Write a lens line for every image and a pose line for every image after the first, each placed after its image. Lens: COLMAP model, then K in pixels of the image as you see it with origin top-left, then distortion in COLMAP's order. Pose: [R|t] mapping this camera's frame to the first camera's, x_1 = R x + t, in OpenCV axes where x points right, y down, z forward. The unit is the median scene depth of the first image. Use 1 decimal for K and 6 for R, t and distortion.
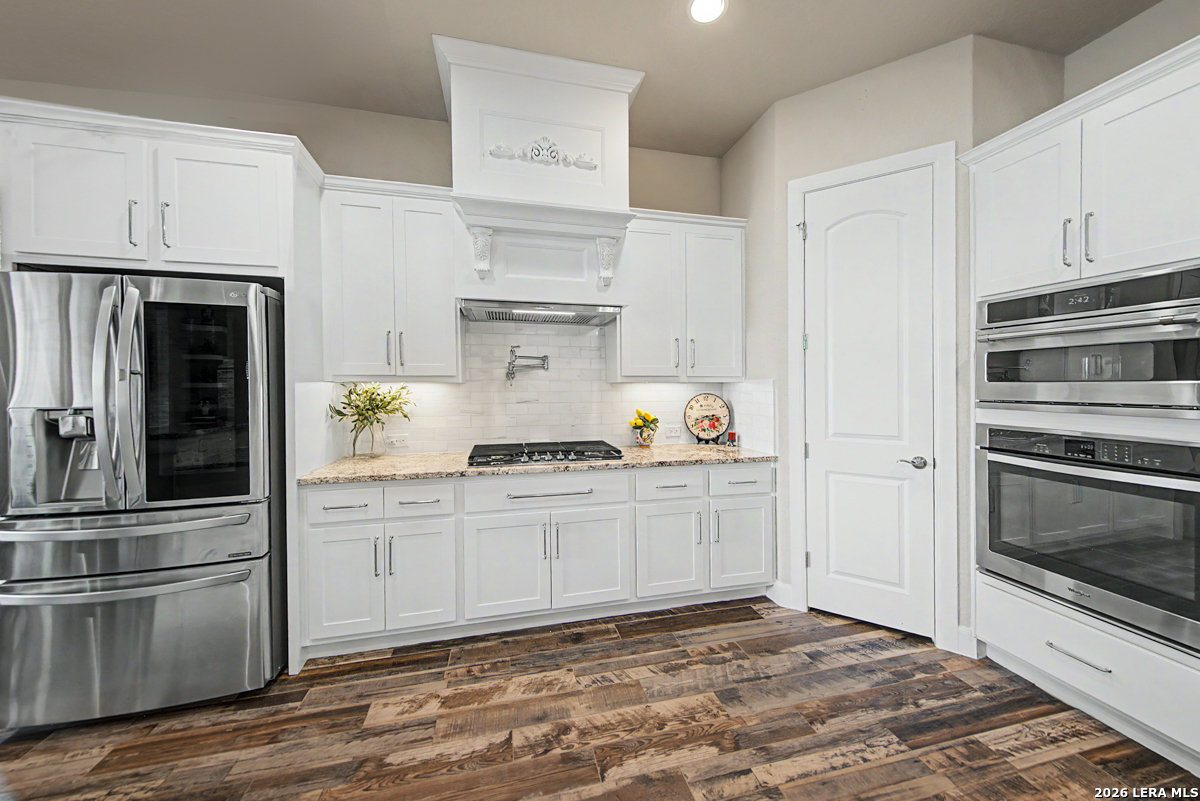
lens RADIAL K [[419.8, 0, 525.9], [0, 419.8, 390.4], [0, 0, 1]] dist [0.005953, -0.000110]
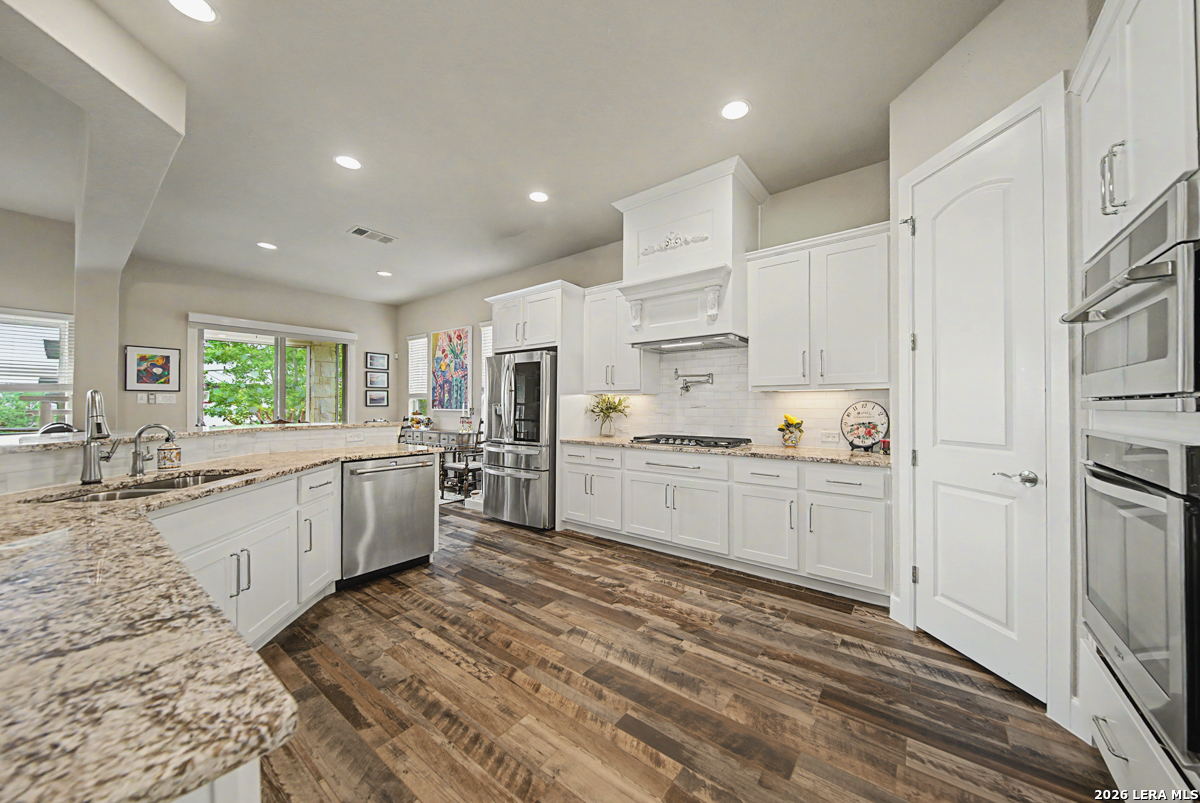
lens RADIAL K [[394.4, 0, 618.1], [0, 394.4, 409.2], [0, 0, 1]] dist [-0.000847, -0.000145]
pose [[0.662185, 0.005401, -0.749321, 1.031203], [-0.017172, 0.999821, -0.007969, 0.061425], [0.749144, 0.018145, 0.662159, -0.091036]]
